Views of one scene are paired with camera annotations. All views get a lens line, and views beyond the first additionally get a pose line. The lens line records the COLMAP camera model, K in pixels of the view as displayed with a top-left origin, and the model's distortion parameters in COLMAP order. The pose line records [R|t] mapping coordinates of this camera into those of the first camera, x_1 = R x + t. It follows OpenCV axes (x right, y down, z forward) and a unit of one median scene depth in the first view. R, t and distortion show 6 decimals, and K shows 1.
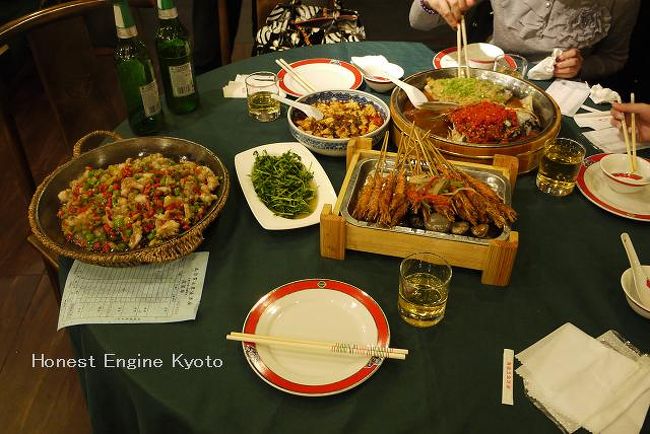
lens RADIAL K [[633.4, 0, 319.1], [0, 633.4, 217.2], [0, 0, 1]] dist [0.015426, 0.000000]
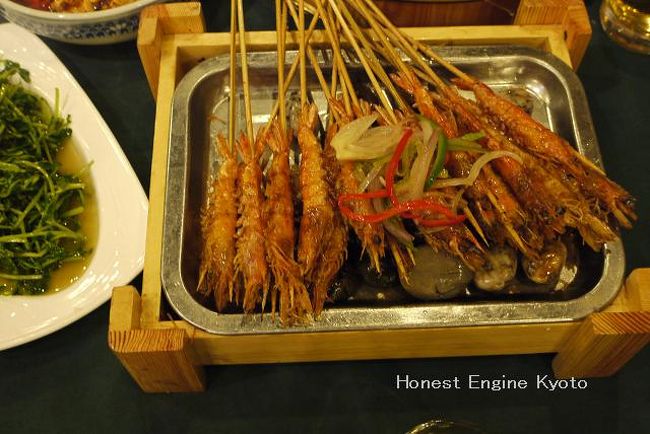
lens RADIAL K [[804.0, 0, 322.6], [0, 804.0, 219.9], [0, 0, 1]] dist [-0.041335, 0.000000]
pose [[0.961872, -0.239075, 0.132837, 0.057683], [0.172777, 0.907659, 0.382496, -0.167934], [-0.212016, -0.344961, 0.914358, 0.493153]]
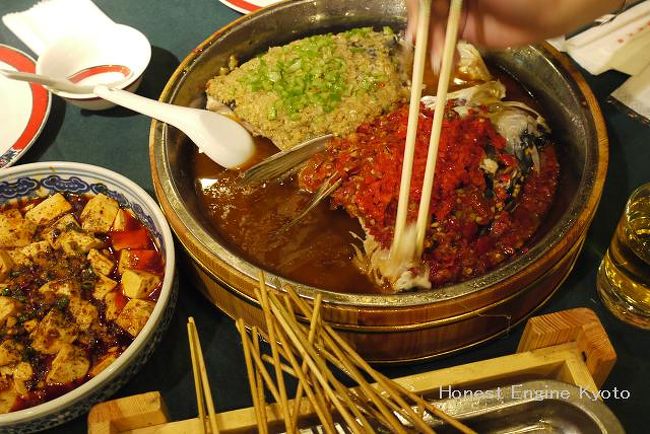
lens RADIAL K [[804.0, 0, 326.0], [0, 804.0, 221.6], [0, 0, 1]] dist [-0.041335, 0.000000]
pose [[0.902113, -0.348513, 0.254422, 0.083242], [0.287493, 0.925143, 0.247906, -0.261536], [-0.321775, -0.150495, 0.934779, 0.596476]]
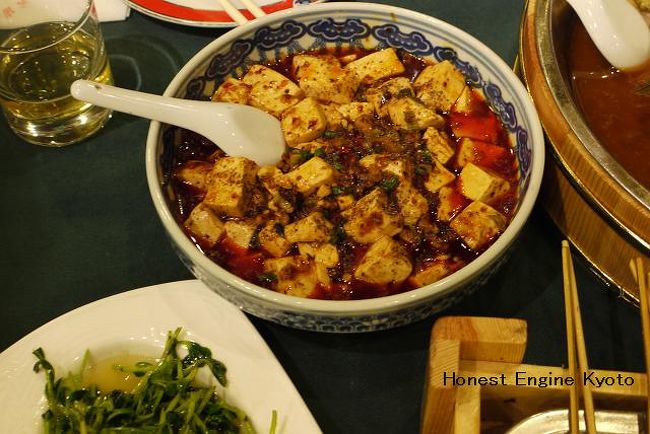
lens RADIAL K [[1059.1, 0, 327.7], [0, 1059.1, 211.9], [0, 0, 1]] dist [-0.064882, 0.000000]
pose [[0.988636, -0.121262, 0.088852, -0.018632], [0.094996, 0.962016, 0.255933, -0.259927], [-0.116512, -0.244584, 0.962603, 0.610960]]
